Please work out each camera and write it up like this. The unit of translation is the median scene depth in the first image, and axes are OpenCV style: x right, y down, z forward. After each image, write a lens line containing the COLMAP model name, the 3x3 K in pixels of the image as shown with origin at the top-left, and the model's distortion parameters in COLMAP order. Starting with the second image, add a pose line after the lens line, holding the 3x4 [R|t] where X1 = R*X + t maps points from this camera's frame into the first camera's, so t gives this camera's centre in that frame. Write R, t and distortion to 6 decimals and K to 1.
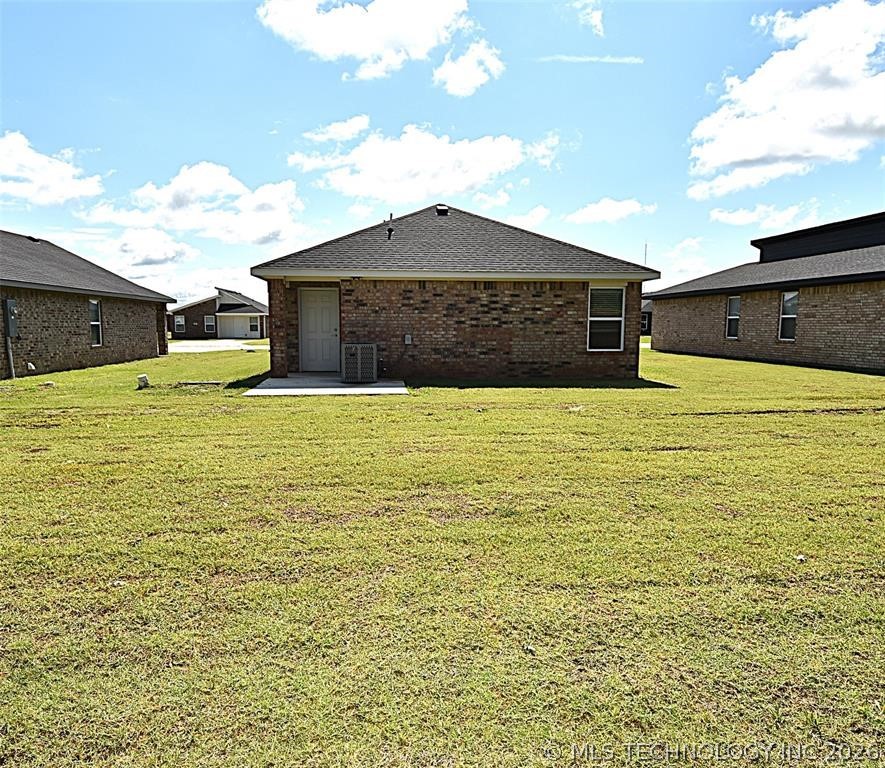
lens RADIAL K [[697.2, 0, 443.2], [0, 697.2, 386.0], [0, 0, 1]] dist [-0.004510, 0.000131]
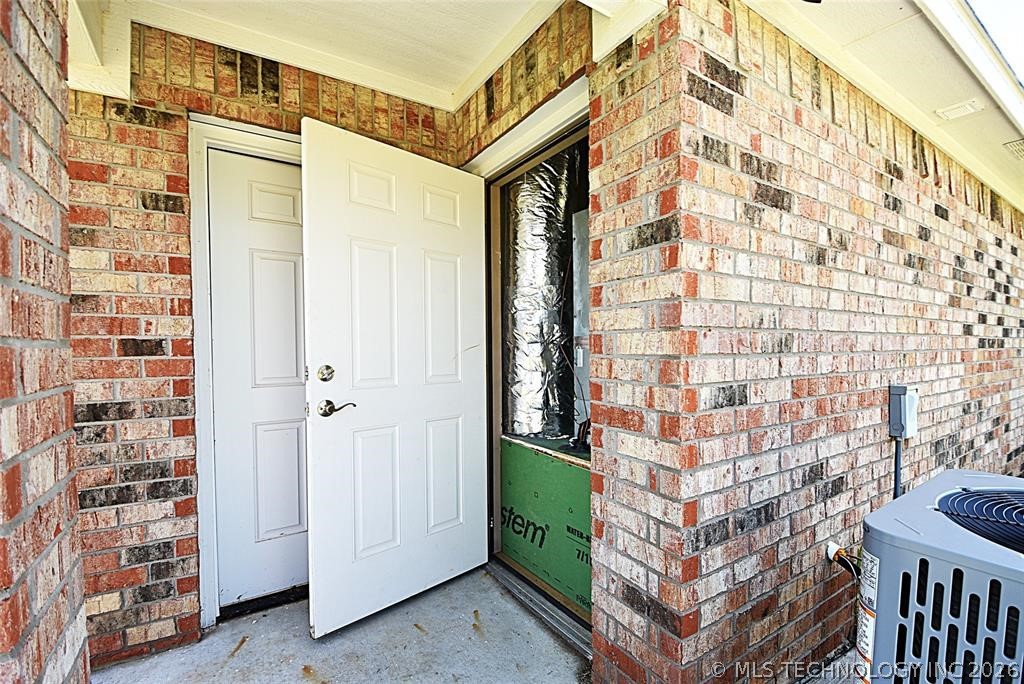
lens RADIAL K [[463.2, 0, 516.0], [0, 463.2, 352.8], [0, 0, 1]] dist [-0.021819, -0.000617]
pose [[0.882398, -0.014896, 0.470268, -0.203852], [0.052293, 0.996411, -0.066558, -0.079813], [-0.467589, 0.083322, 0.880010, 0.926909]]
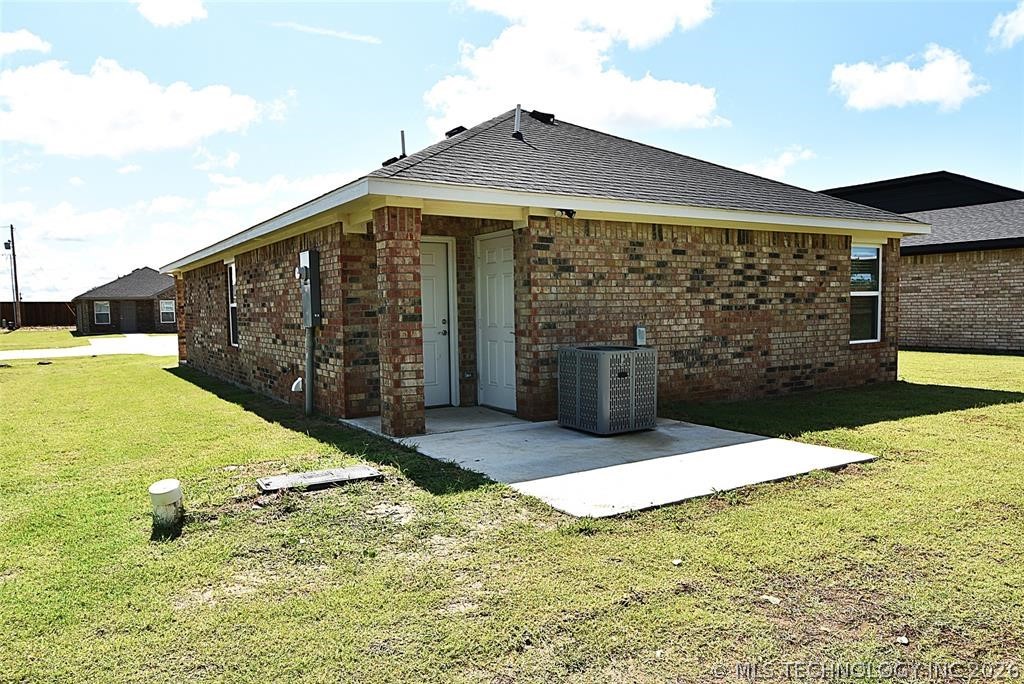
lens RADIAL K [[724.6, 0, 509.2], [0, 724.6, 336.5], [0, 0, 1]] dist [-0.001869, -0.000493]
pose [[0.893569, -0.036179, 0.447466, -0.374922], [0.059669, 0.997475, -0.038506, -0.050871], [-0.444943, 0.061108, 0.893472, 0.554802]]
